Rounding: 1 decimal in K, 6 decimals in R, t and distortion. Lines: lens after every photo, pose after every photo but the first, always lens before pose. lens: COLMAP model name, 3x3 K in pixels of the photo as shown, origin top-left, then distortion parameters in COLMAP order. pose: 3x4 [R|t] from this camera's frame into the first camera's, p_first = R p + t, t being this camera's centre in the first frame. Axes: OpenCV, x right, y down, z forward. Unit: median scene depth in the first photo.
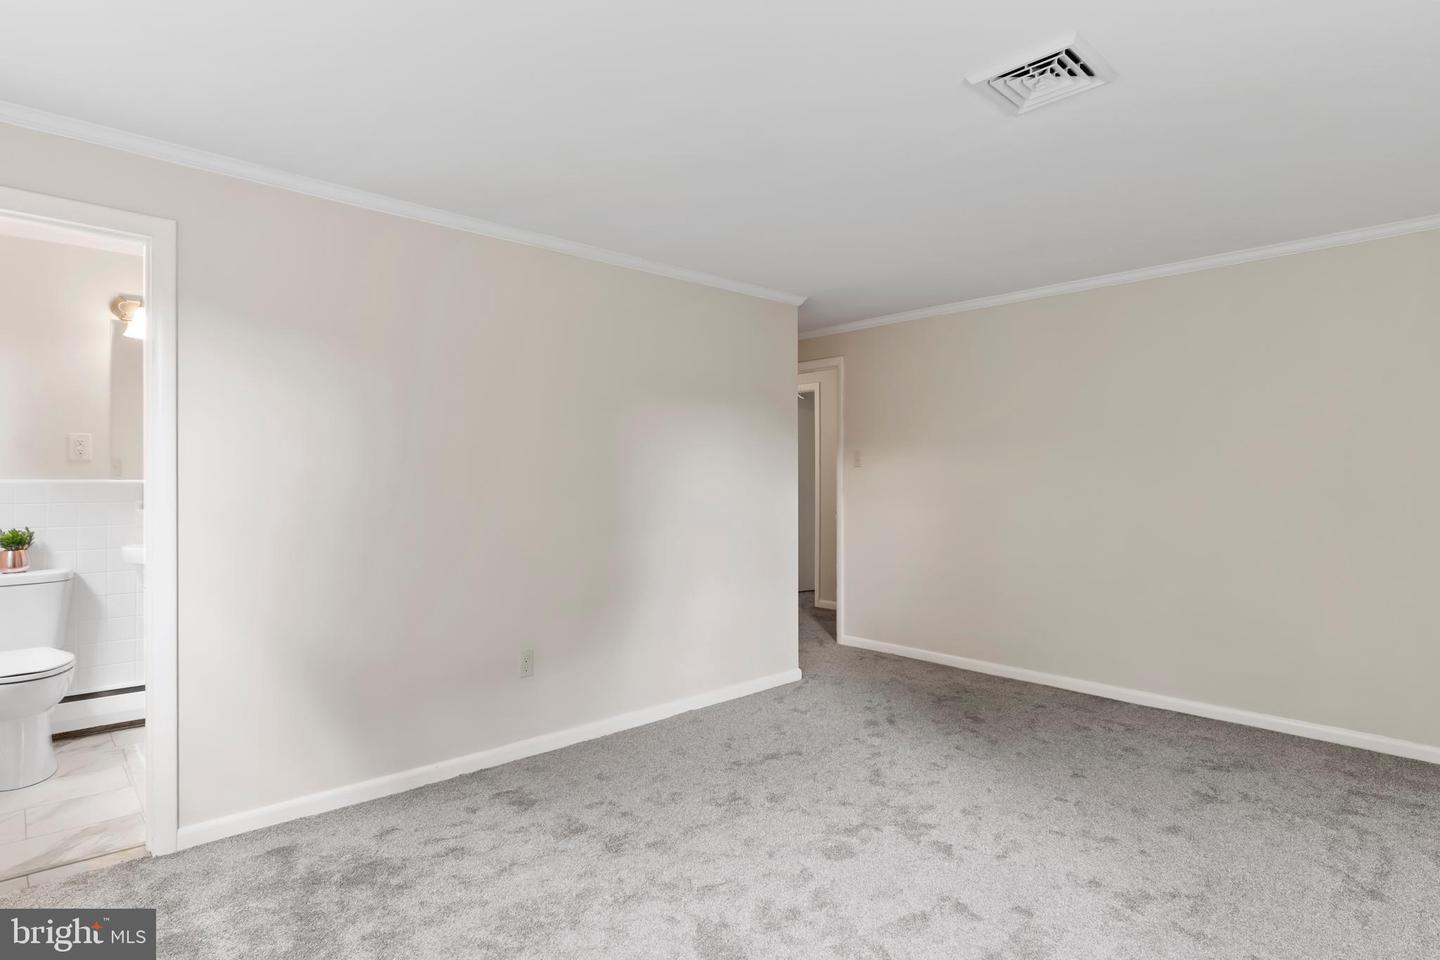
lens RADIAL K [[743.4, 0, 716.8], [0, 743.4, 482.5], [0, 0, 1]] dist [-0.001497, -0.001314]
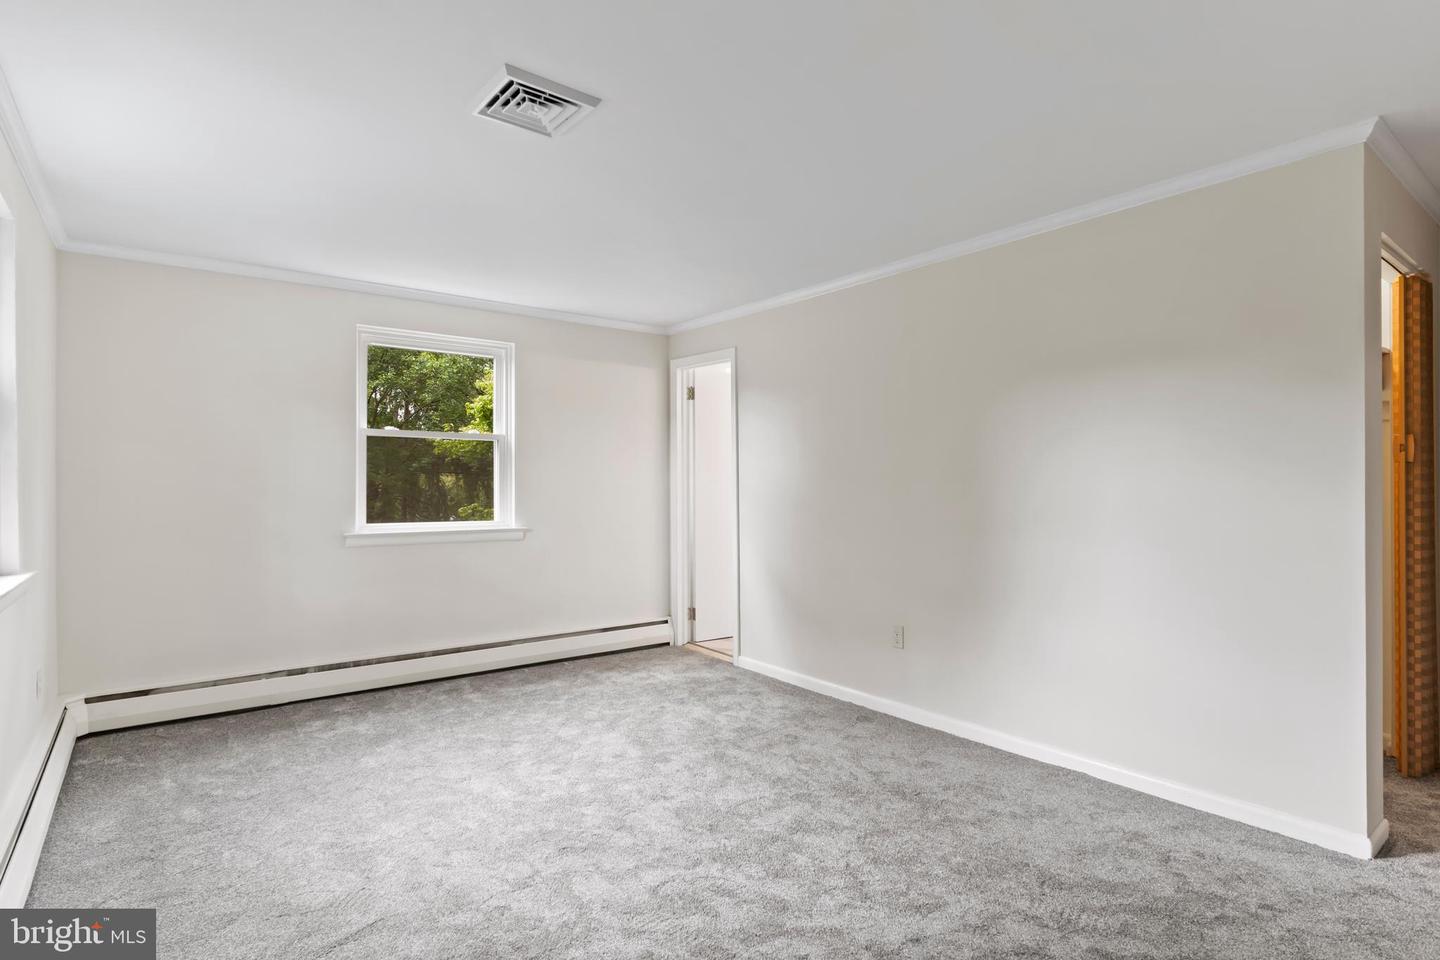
lens RADIAL K [[743.4, 0, 724.4], [0, 743.4, 472.0], [0, 0, 1]] dist [-0.001497, -0.001314]
pose [[-0.077720, -0.006504, -0.996954, 1.314523], [0.003902, 0.999969, -0.006828, -0.006643], [0.996968, -0.004421, -0.077692, 1.177218]]
